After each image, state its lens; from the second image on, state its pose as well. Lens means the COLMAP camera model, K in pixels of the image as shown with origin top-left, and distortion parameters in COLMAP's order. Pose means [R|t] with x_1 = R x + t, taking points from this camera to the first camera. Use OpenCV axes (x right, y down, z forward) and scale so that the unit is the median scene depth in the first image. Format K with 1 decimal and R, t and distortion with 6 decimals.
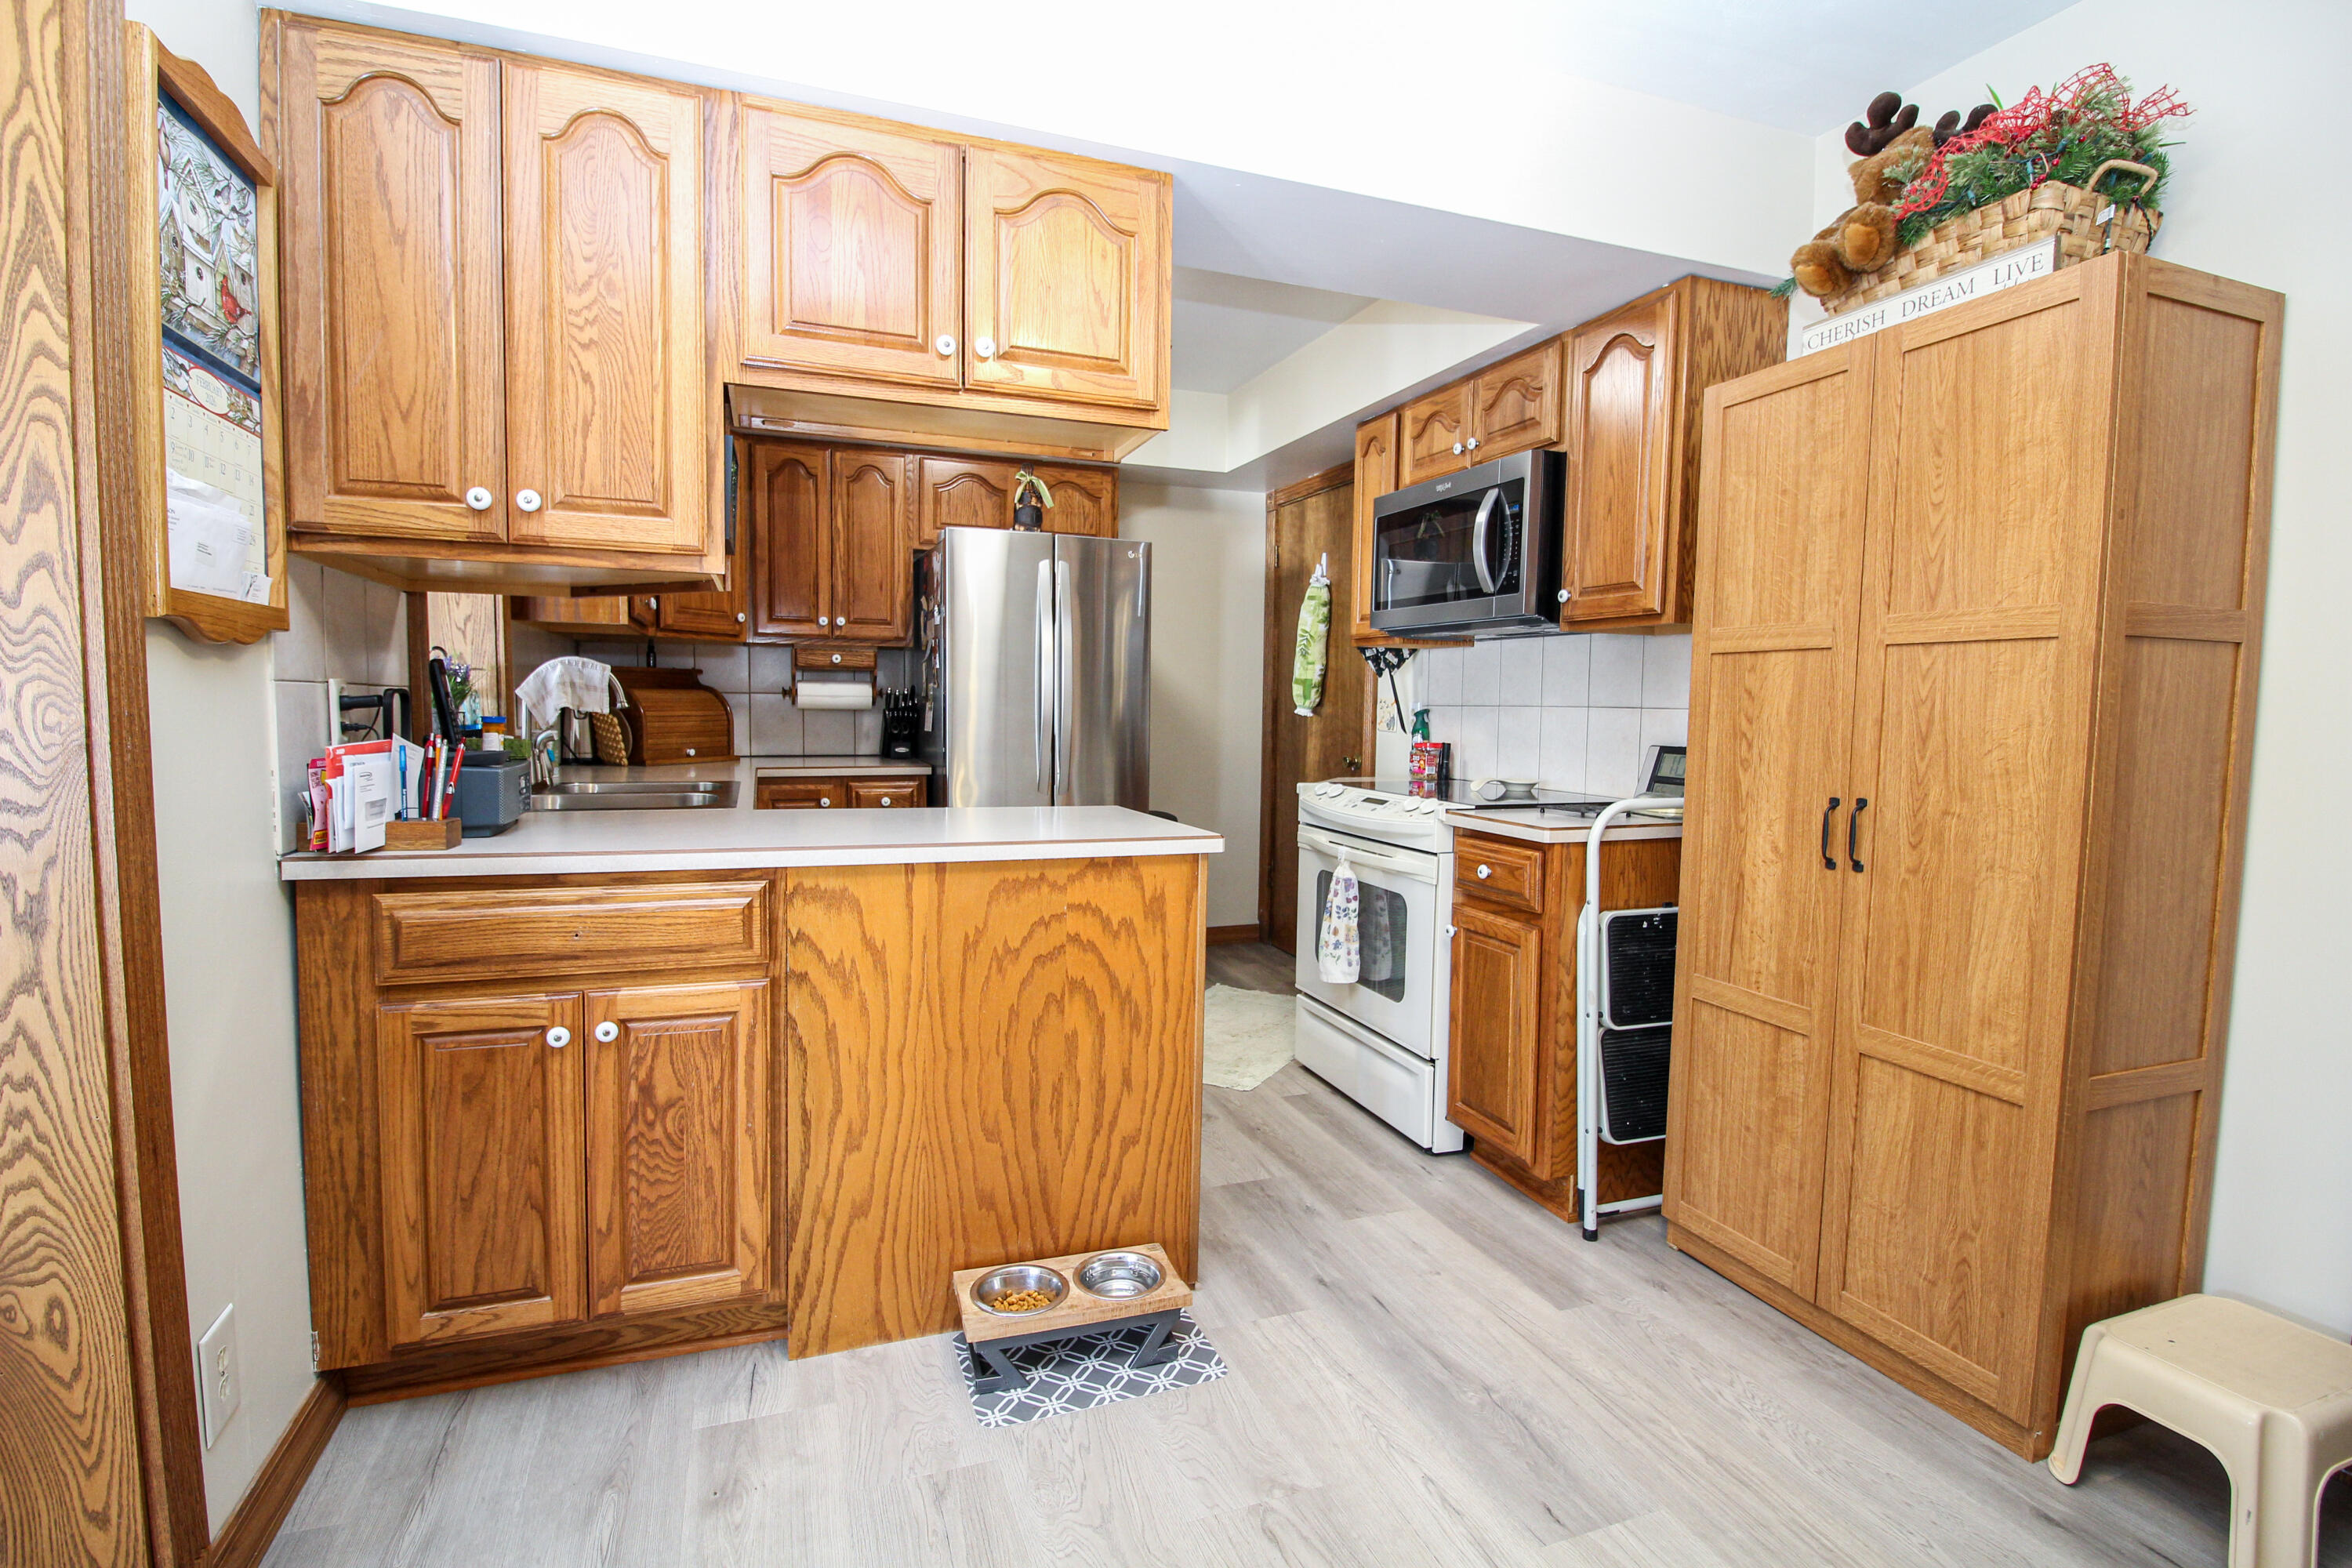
lens RADIAL K [[1088.2, 0, 1168.8], [0, 1088.2, 774.4], [0, 0, 1]] dist [0.000682, -0.012874]
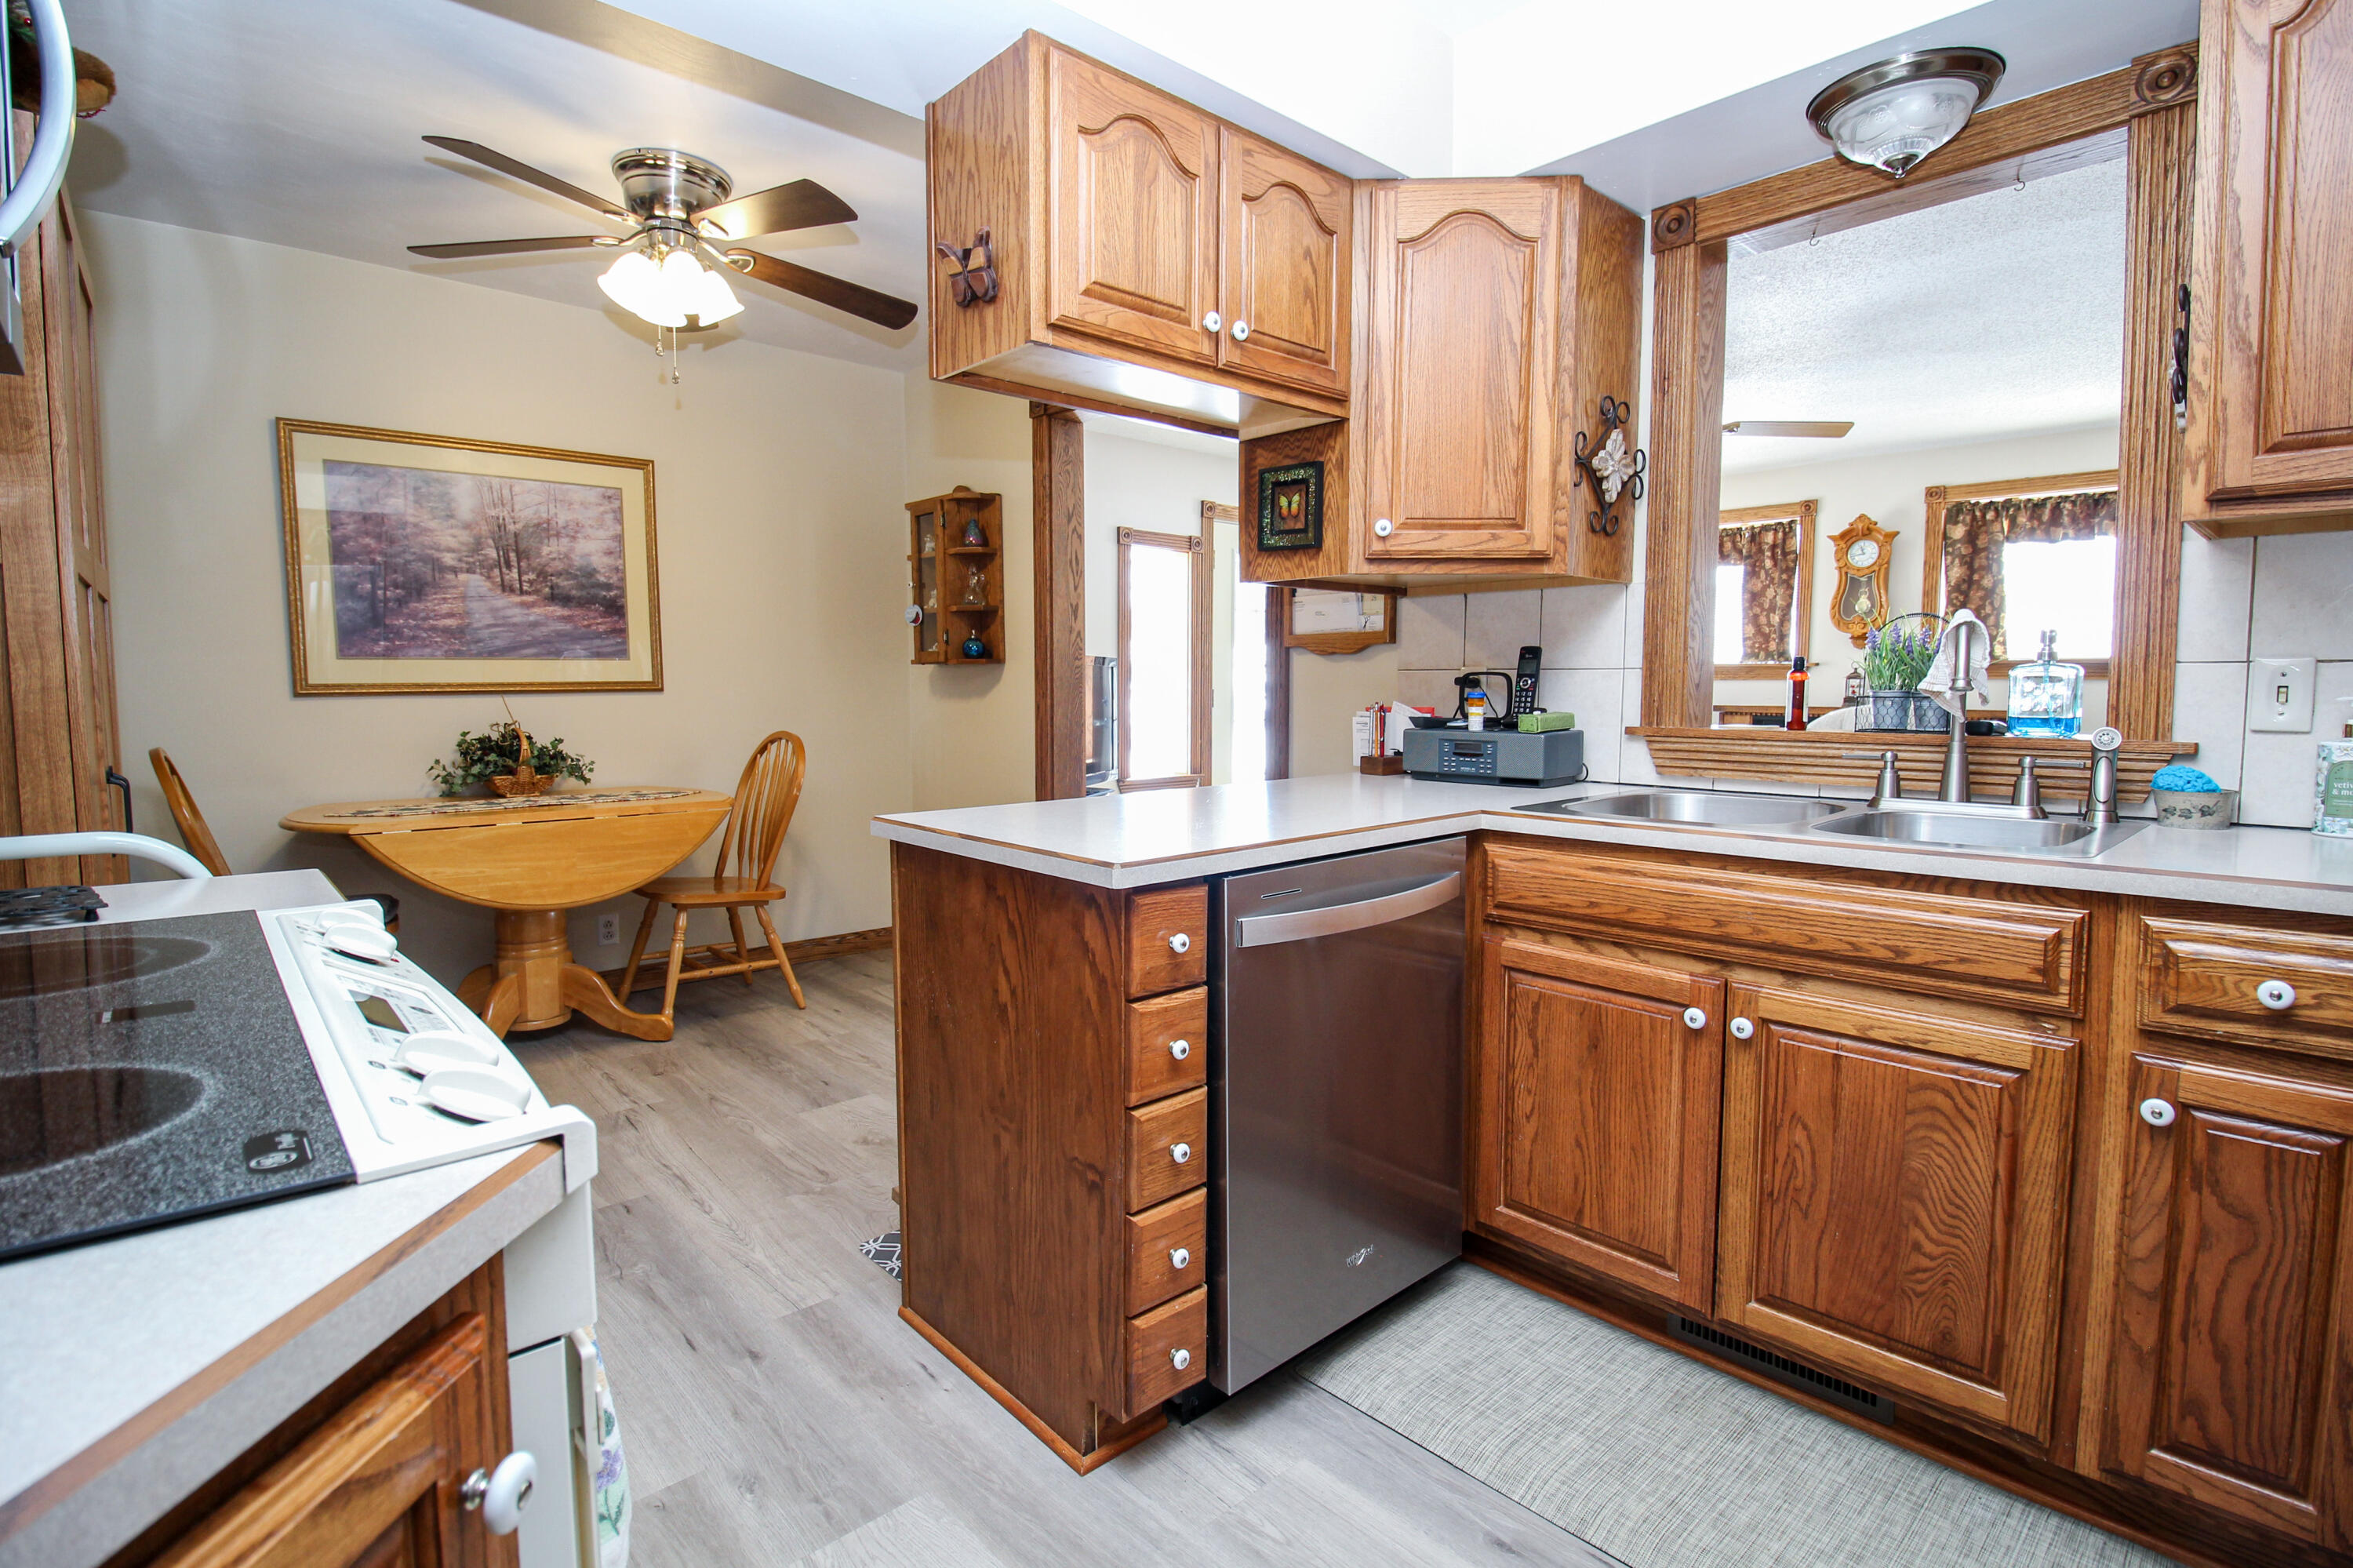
lens RADIAL K [[1122.9, 0, 1176.2], [0, 1122.9, 775.6], [0, 0, 1]] dist [0.000907, -0.014063]
pose [[-0.926400, 0.018076, -0.376107, 0.156224], [-0.035578, 0.990176, 0.135222, -0.104393], [0.374856, 0.138650, -0.916656, 1.854198]]
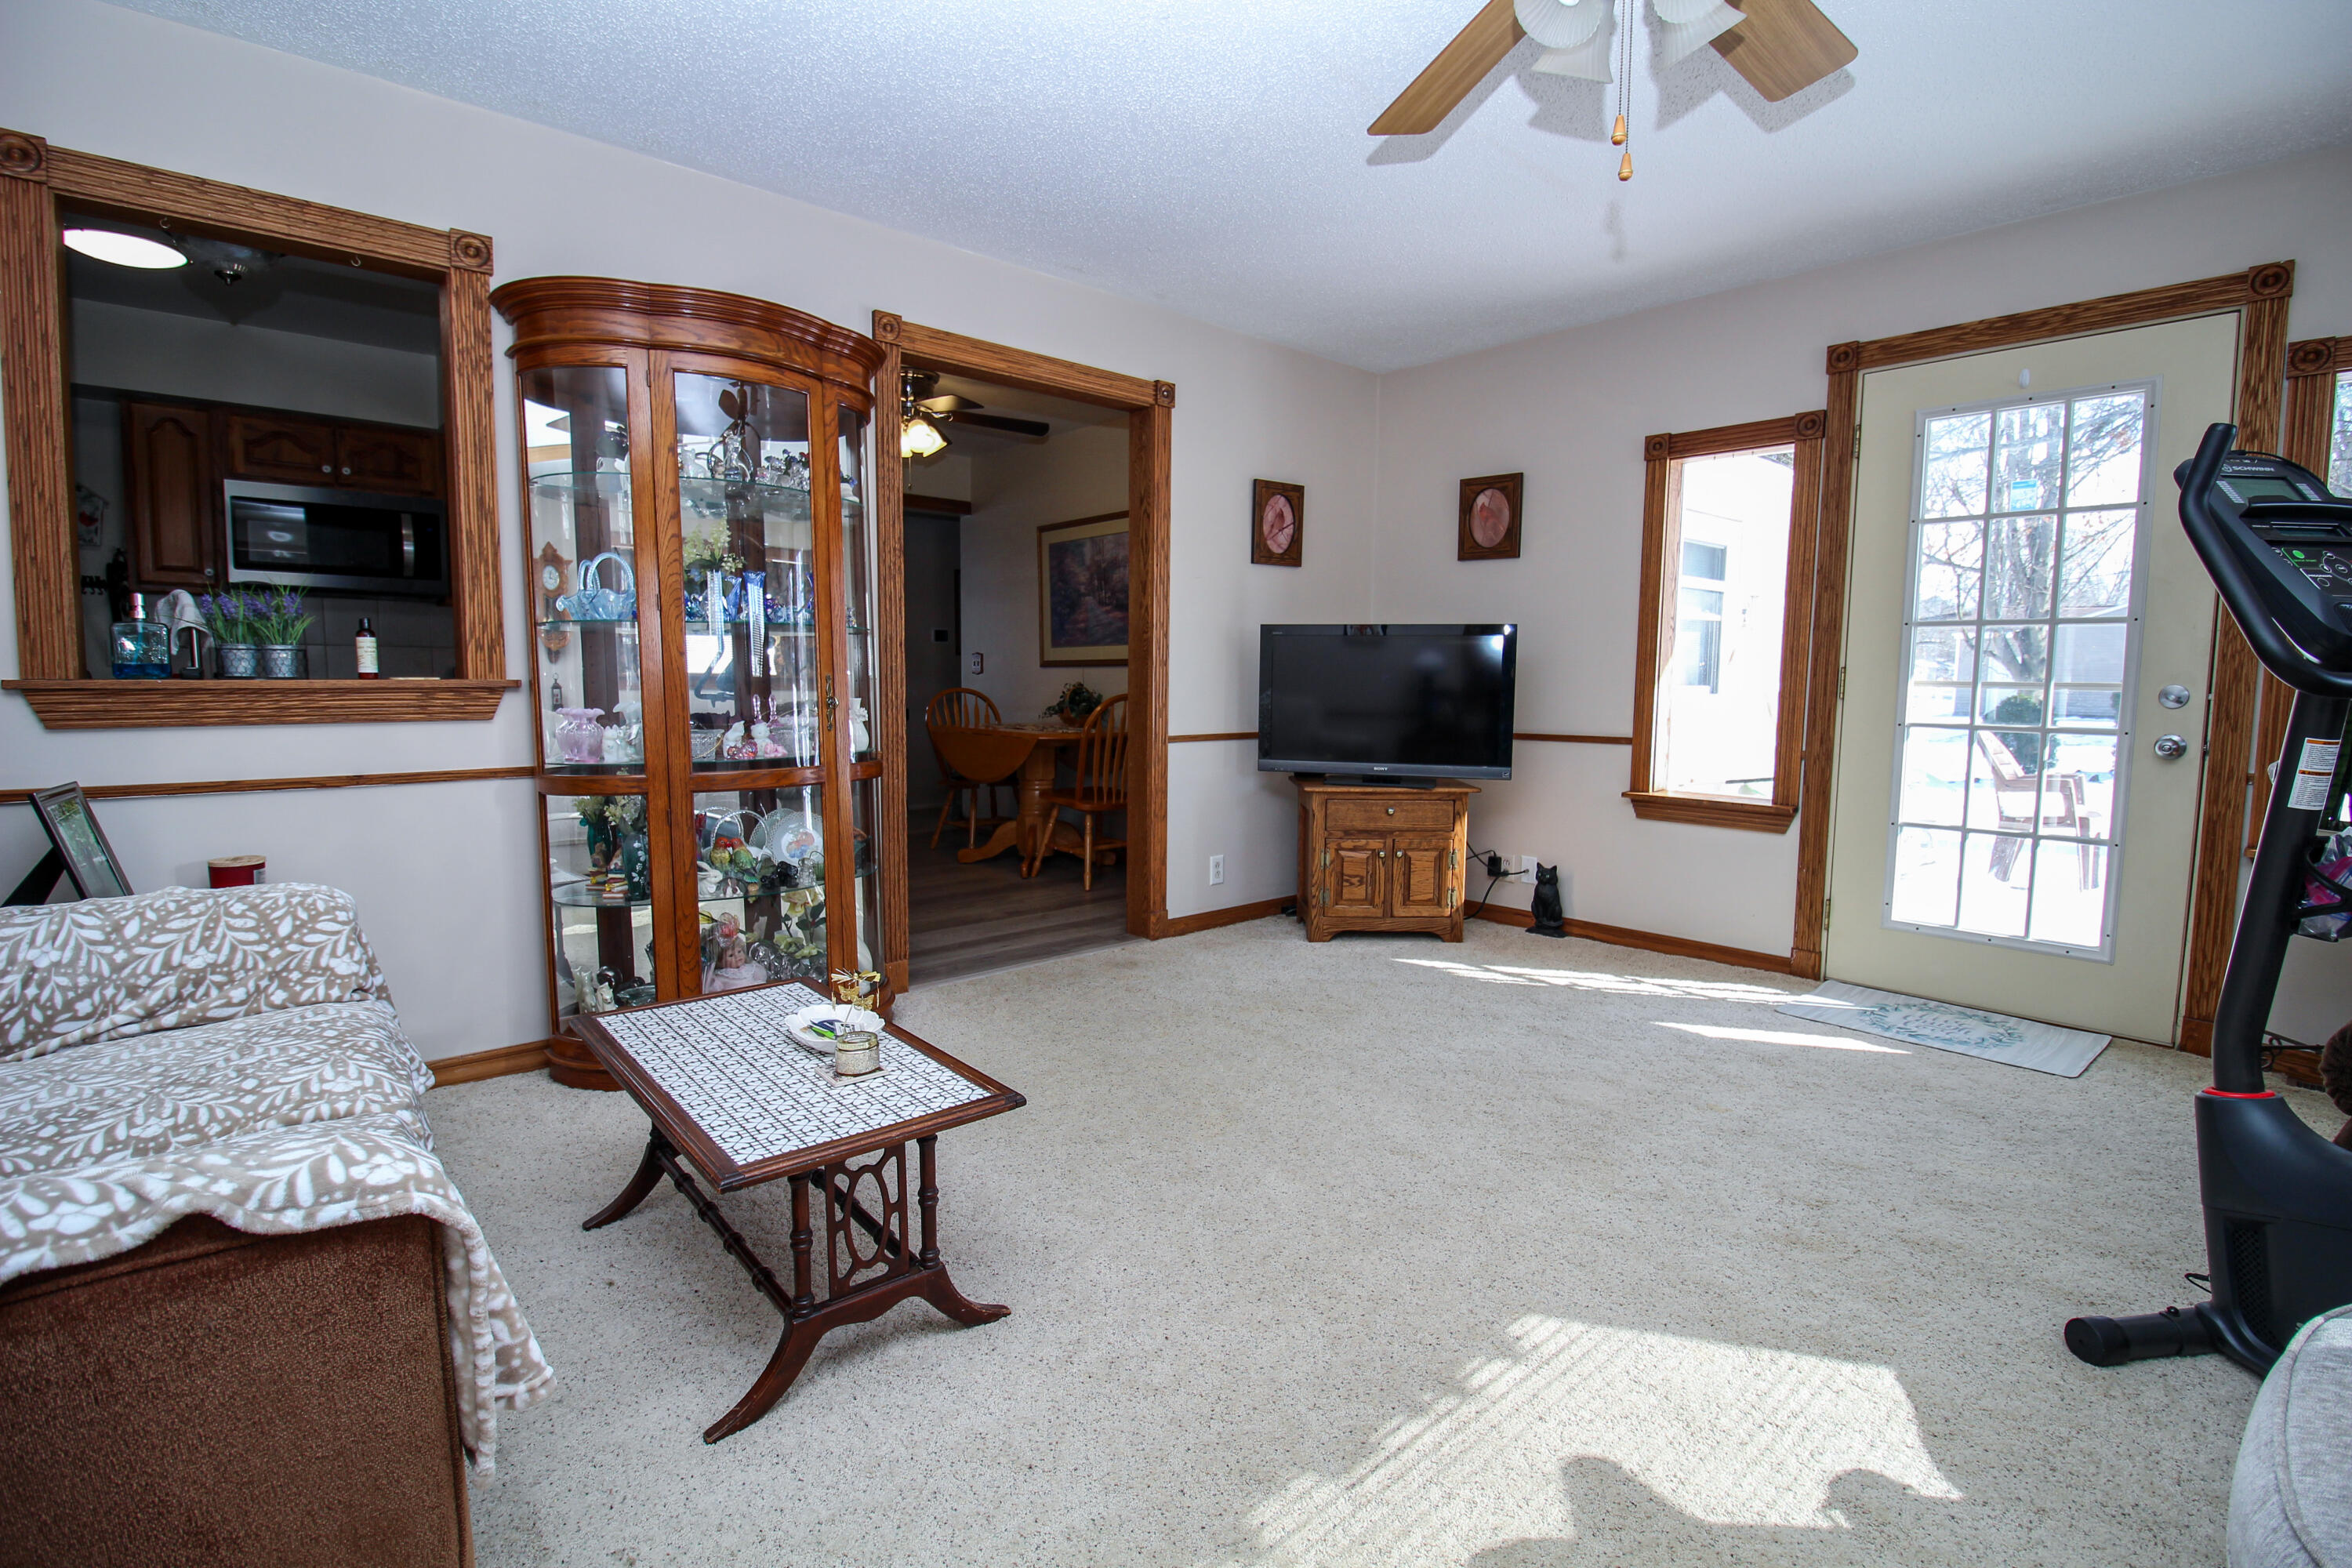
lens RADIAL K [[1088.9, 0, 1177.4], [0, 1088.9, 780.3], [0, 0, 1]] dist [0.005491, -0.015540]
pose [[-0.371100, -0.106568, 0.922457, -2.234110], [0.047937, 0.989870, 0.133641, -0.033294], [-0.927355, 0.093814, -0.362232, 0.719991]]
